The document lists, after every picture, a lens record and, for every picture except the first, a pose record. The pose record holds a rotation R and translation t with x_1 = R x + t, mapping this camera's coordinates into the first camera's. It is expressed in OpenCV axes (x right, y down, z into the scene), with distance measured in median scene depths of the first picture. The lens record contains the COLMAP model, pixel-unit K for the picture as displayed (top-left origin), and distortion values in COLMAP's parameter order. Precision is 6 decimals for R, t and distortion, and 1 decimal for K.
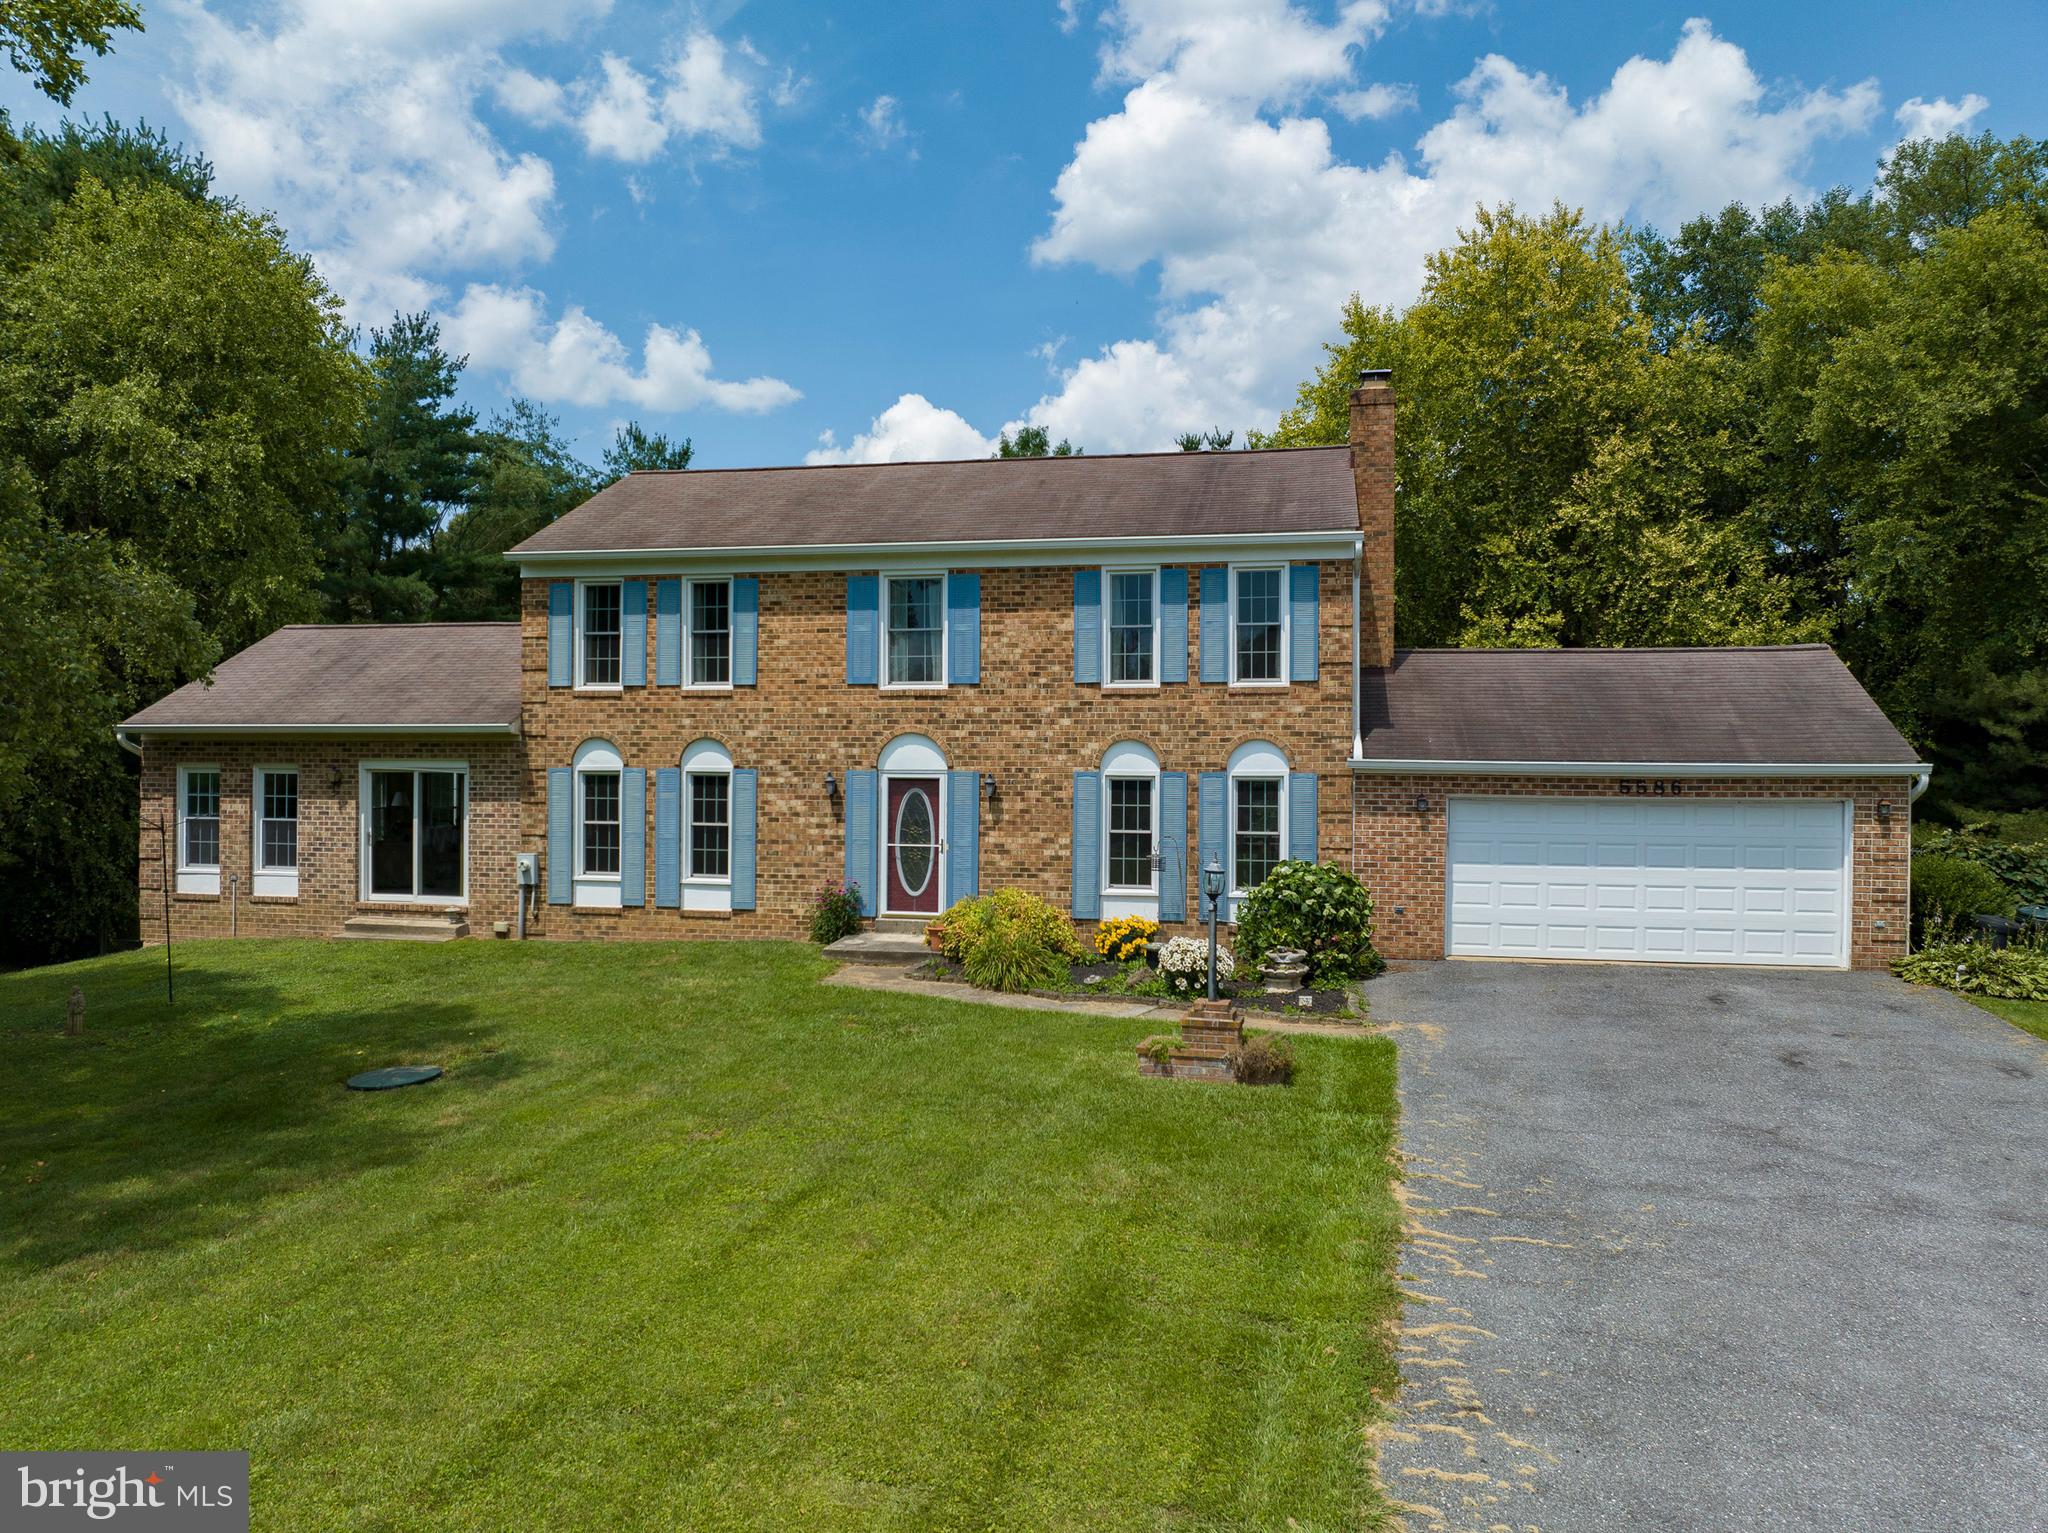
lens RADIAL K [[1439.1, 0, 1022.1], [0, 1439.1, 757.4], [0, 0, 1]] dist [-0.038389, 0.008926]
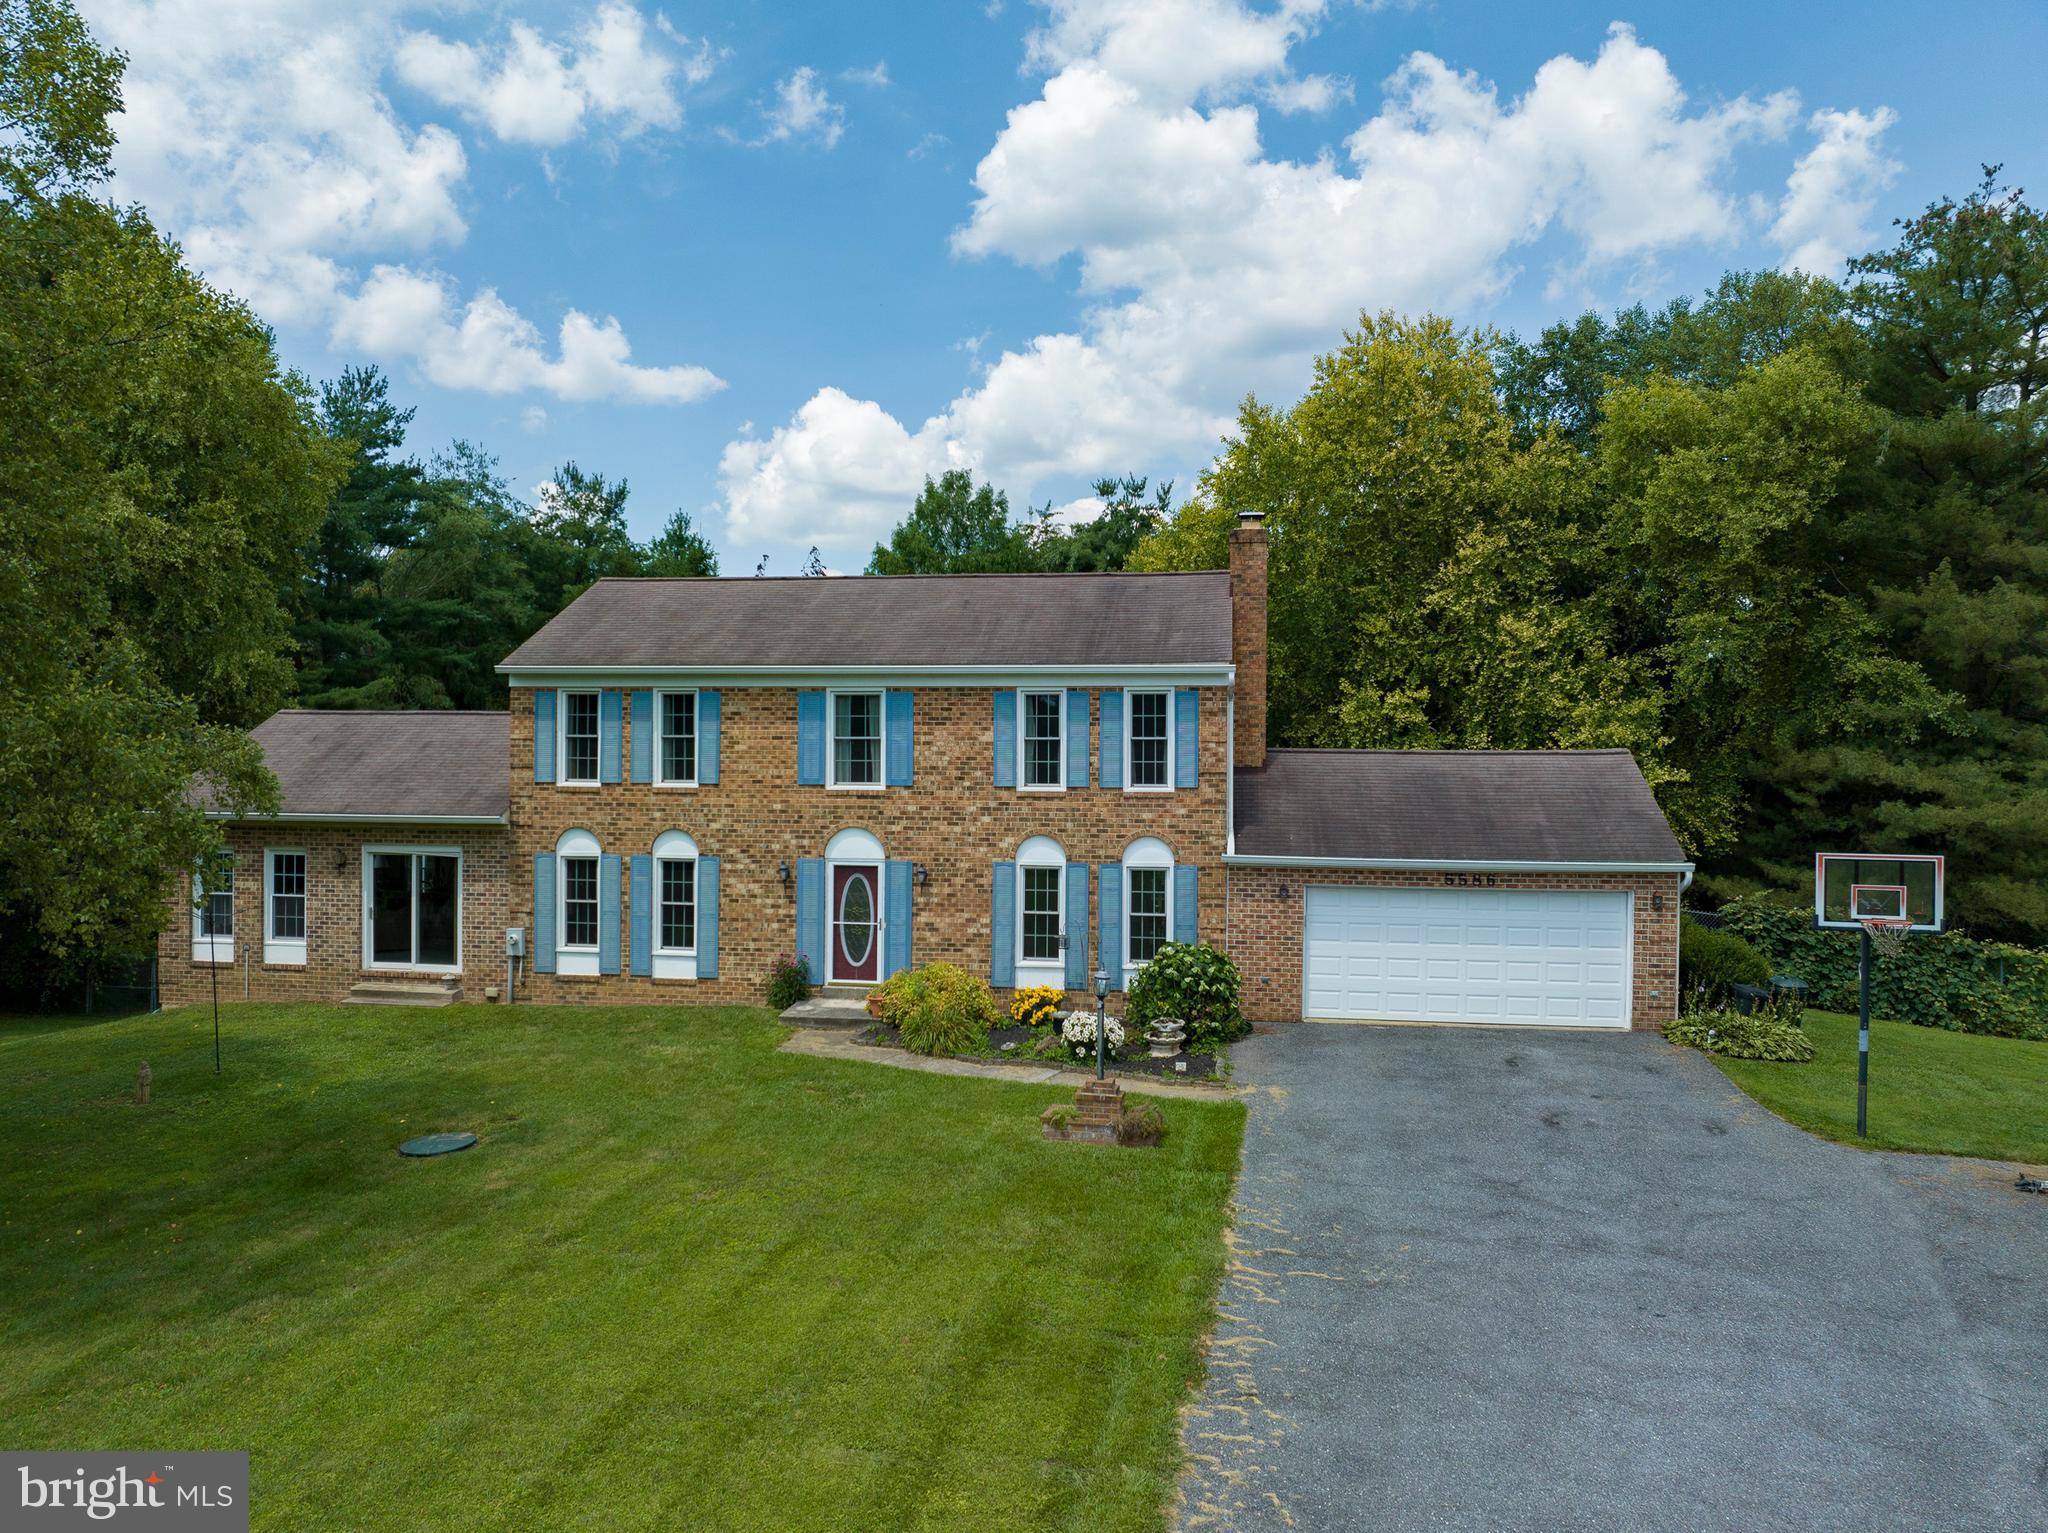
lens RADIAL K [[1439.1, 0, 1020.5], [0, 1439.1, 758.8], [0, 0, 1]] dist [-0.038389, 0.008926]
pose [[0.998622, 0.001022, 0.052469, -0.003401], [-0.001166, 0.999996, 0.002704, -0.077083], [-0.052466, -0.002761, 0.998619, -0.173763]]
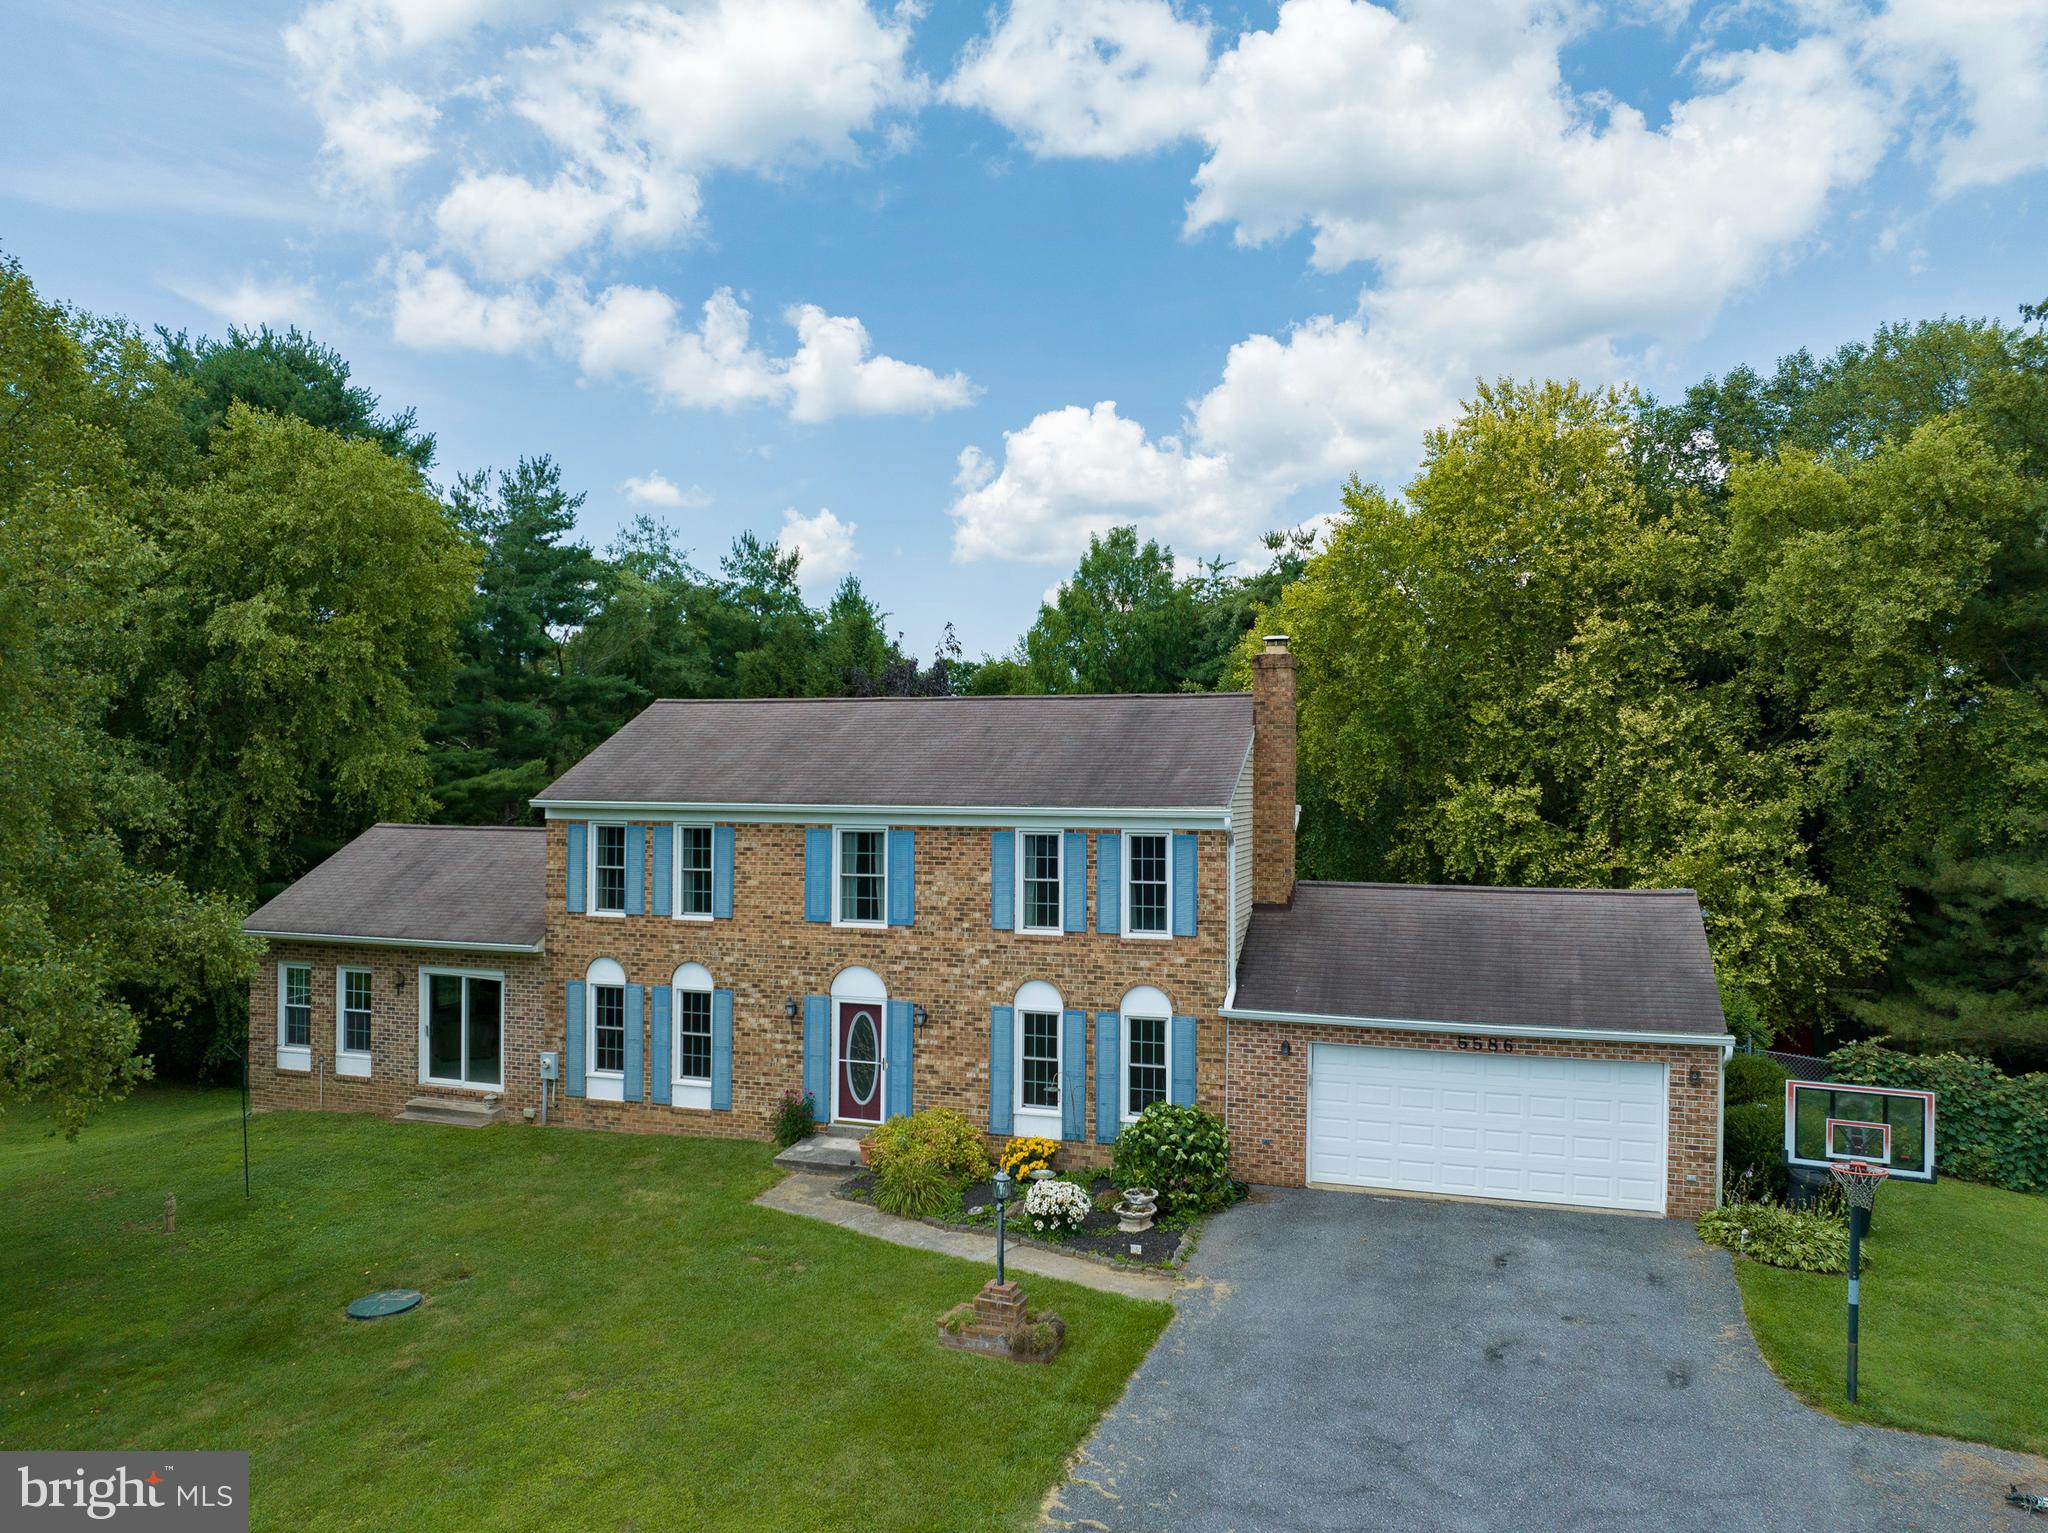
lens RADIAL K [[1439.1, 0, 1022.2], [0, 1439.1, 763.7], [0, 0, 1]] dist [-0.038389, 0.008926]
pose [[0.993383, -0.001575, -0.114839, 0.191593], [0.000595, 0.999963, -0.008572, -0.172873], [0.114848, 0.008447, 0.993347, -0.141071]]
